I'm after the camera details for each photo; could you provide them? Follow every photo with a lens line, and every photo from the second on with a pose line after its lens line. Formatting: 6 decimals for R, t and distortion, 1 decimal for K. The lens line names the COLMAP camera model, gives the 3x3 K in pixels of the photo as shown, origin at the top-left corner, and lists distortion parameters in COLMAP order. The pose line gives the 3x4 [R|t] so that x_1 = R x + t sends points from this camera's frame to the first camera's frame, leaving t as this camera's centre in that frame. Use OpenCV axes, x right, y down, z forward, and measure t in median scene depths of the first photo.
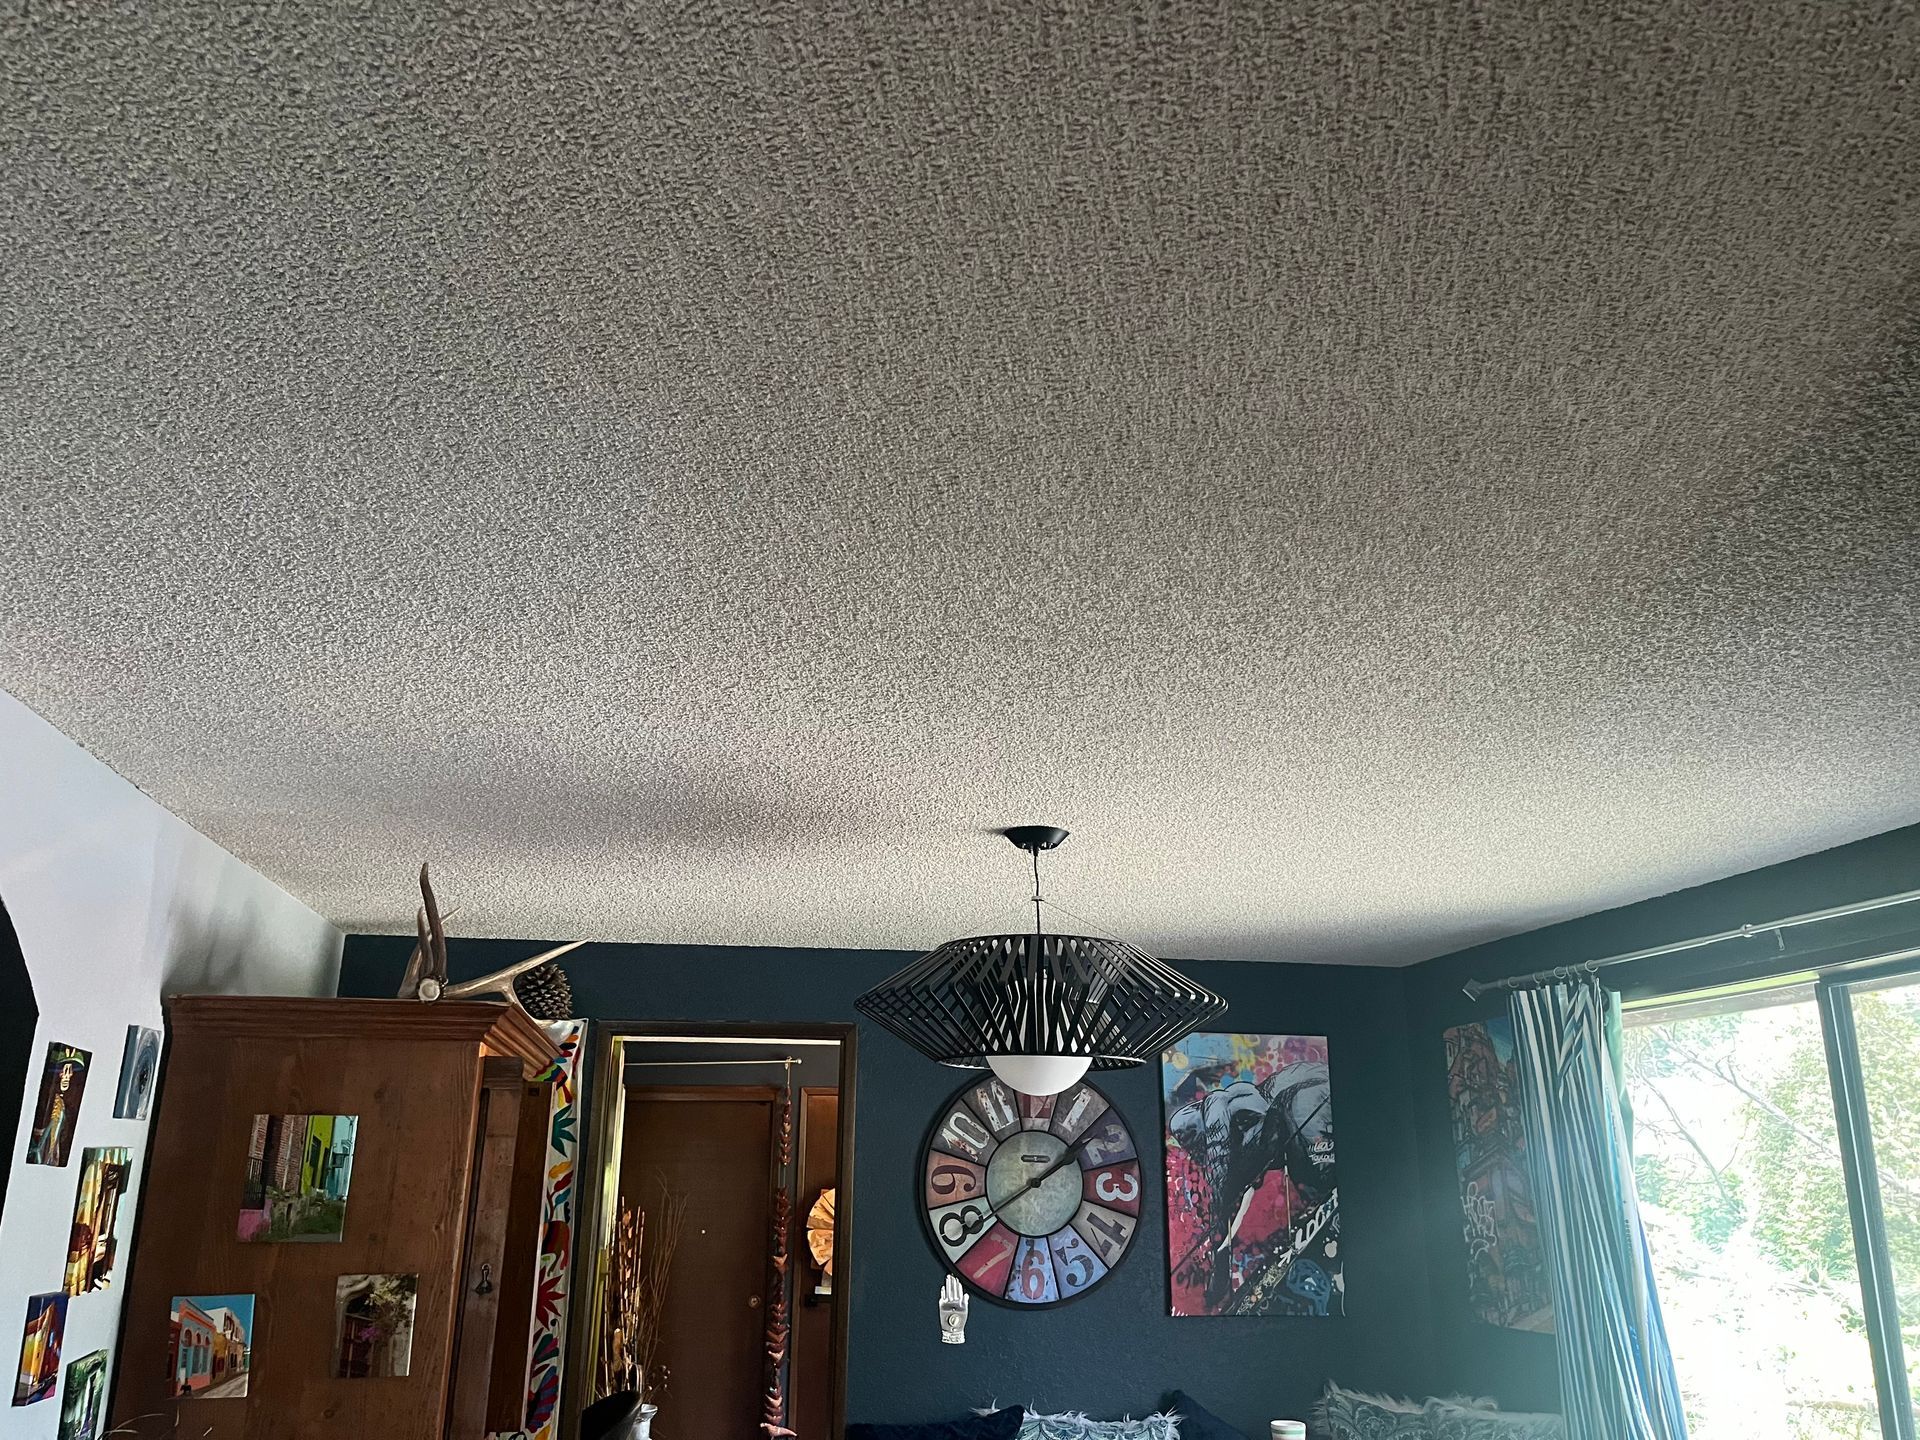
lens RADIAL K [[1442.9, 0, 961.1], [0, 1442.9, 711.5], [0, 0, 1]] dist [0.059532, -0.092673]
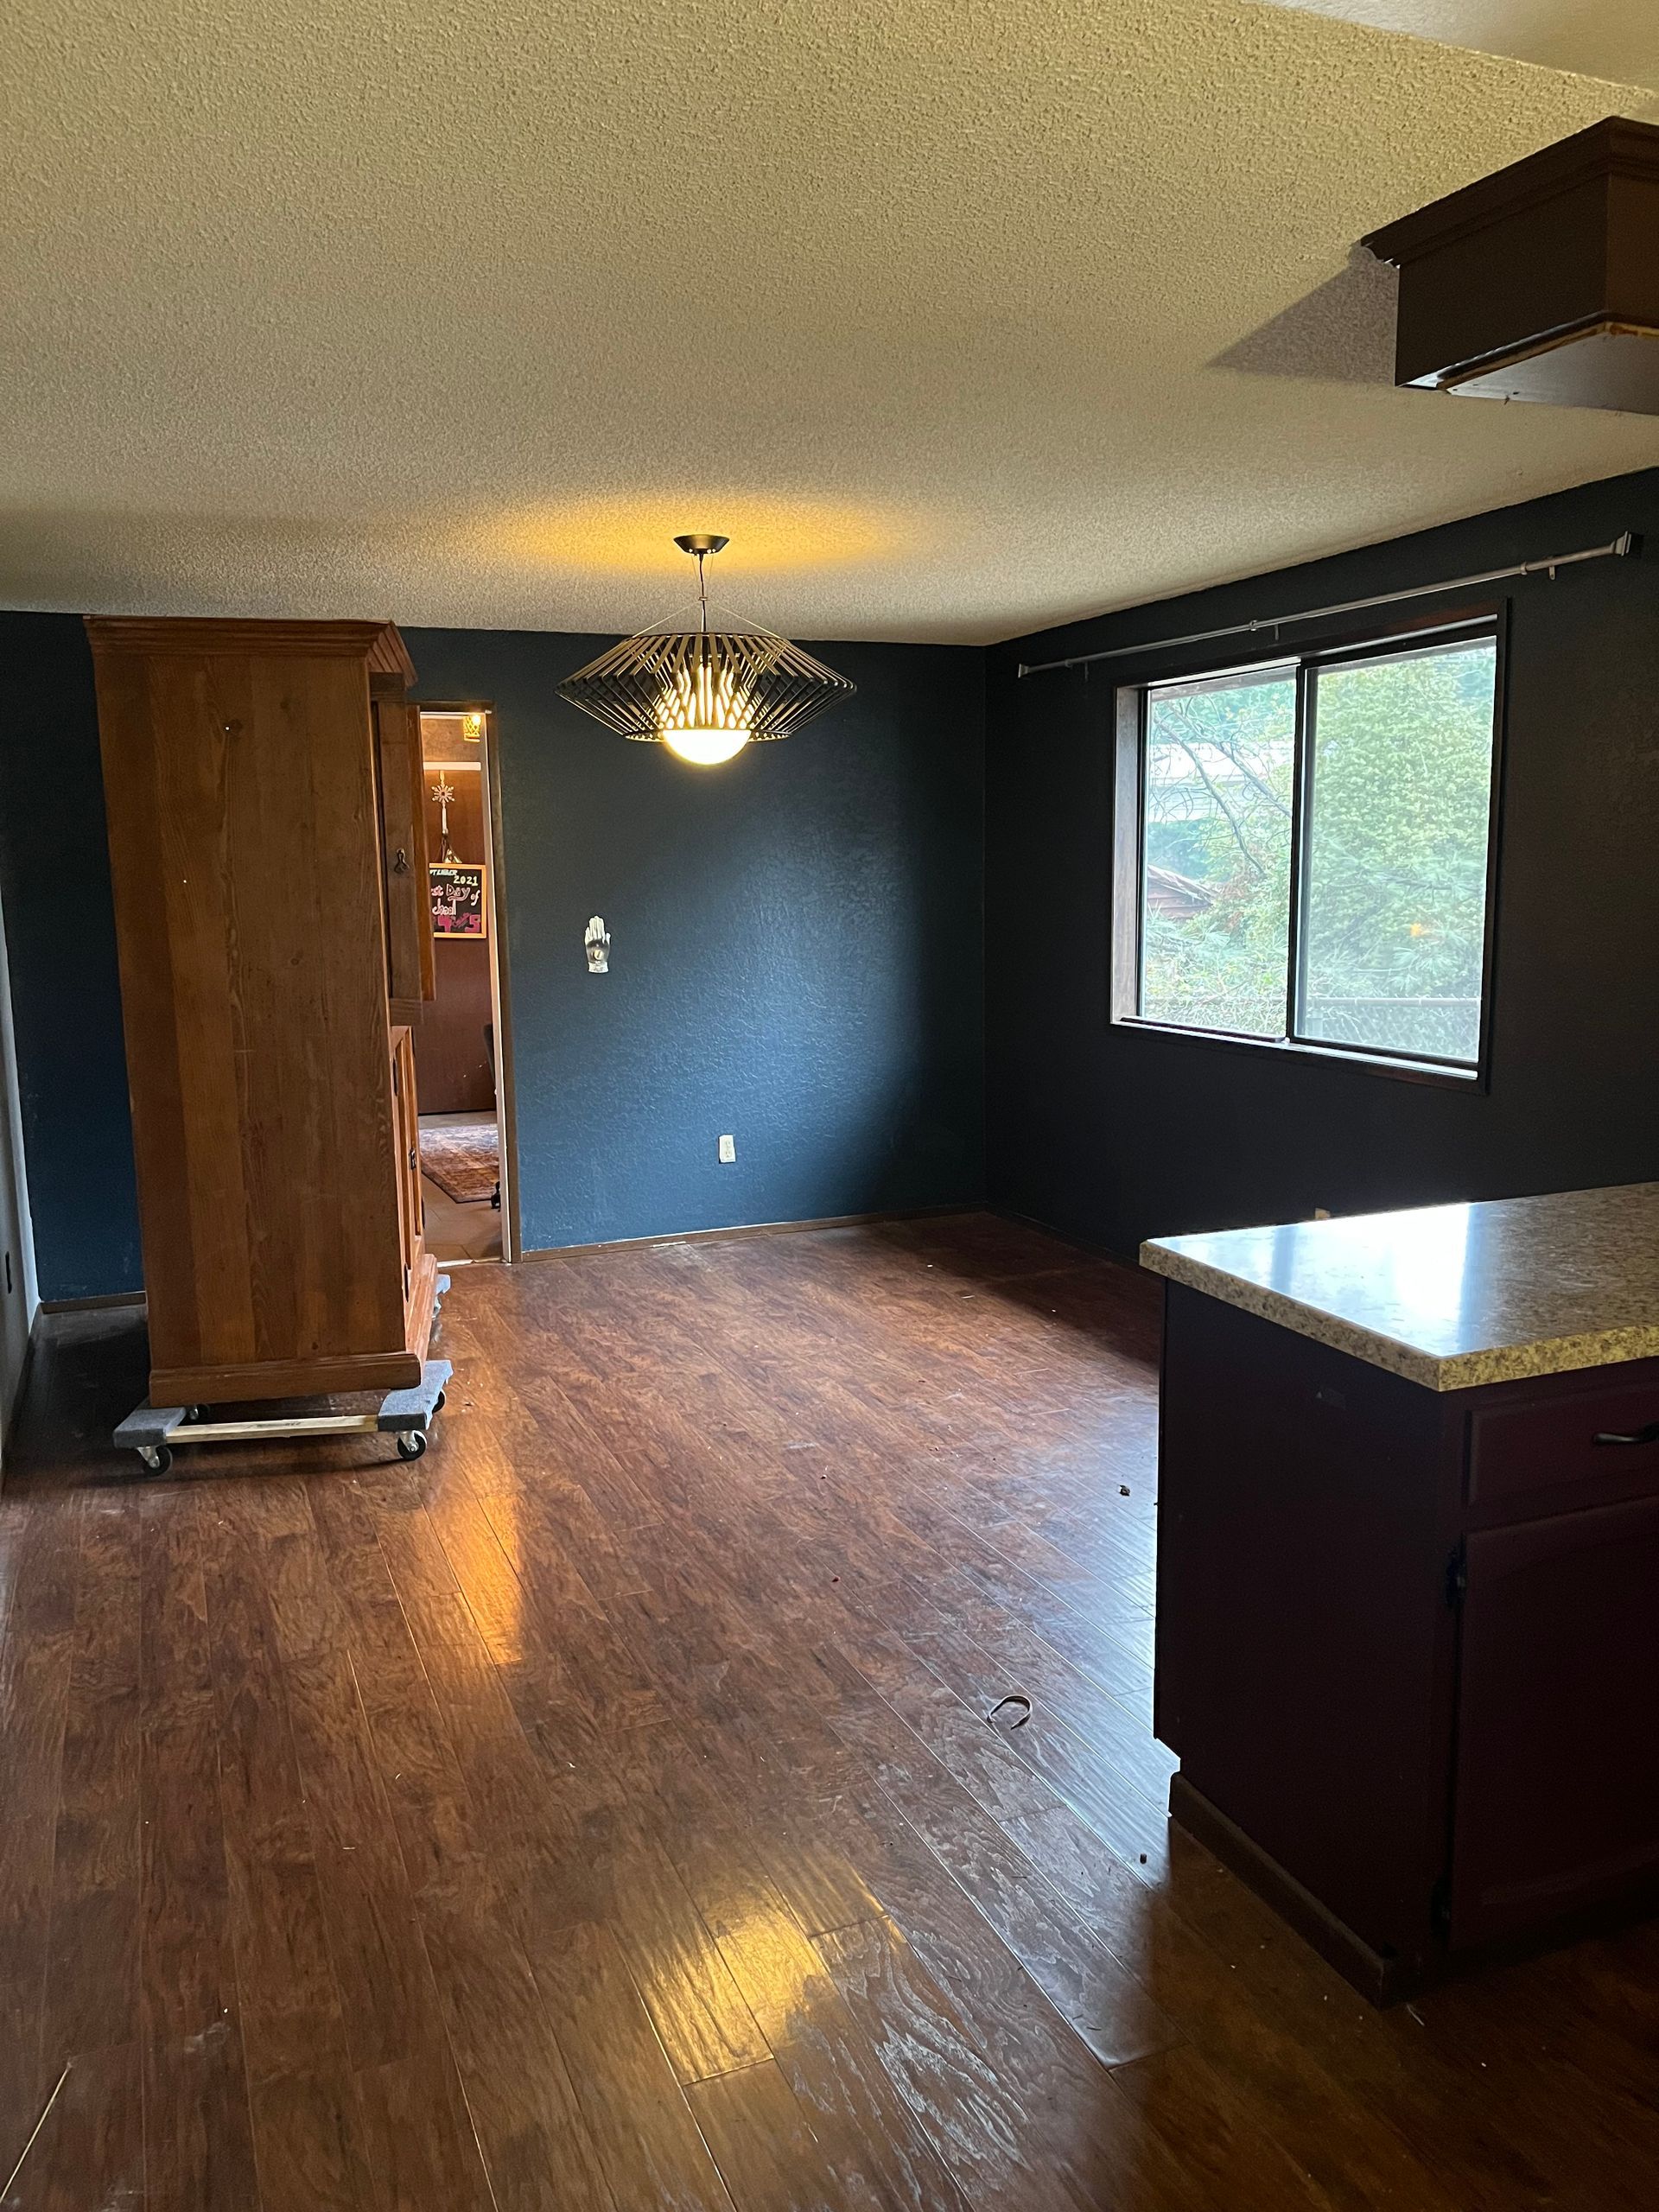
lens RADIAL K [[1662.3, 0, 829.5], [0, 1662.3, 1106.0], [0, 0, 1]] dist [0.059532, -0.092673]
pose [[0.978975, -0.054523, 0.196558, -0.134623], [-0.037791, 0.898453, 0.437440, -0.097472], [-0.200448, -0.435671, 0.877503, -0.394524]]
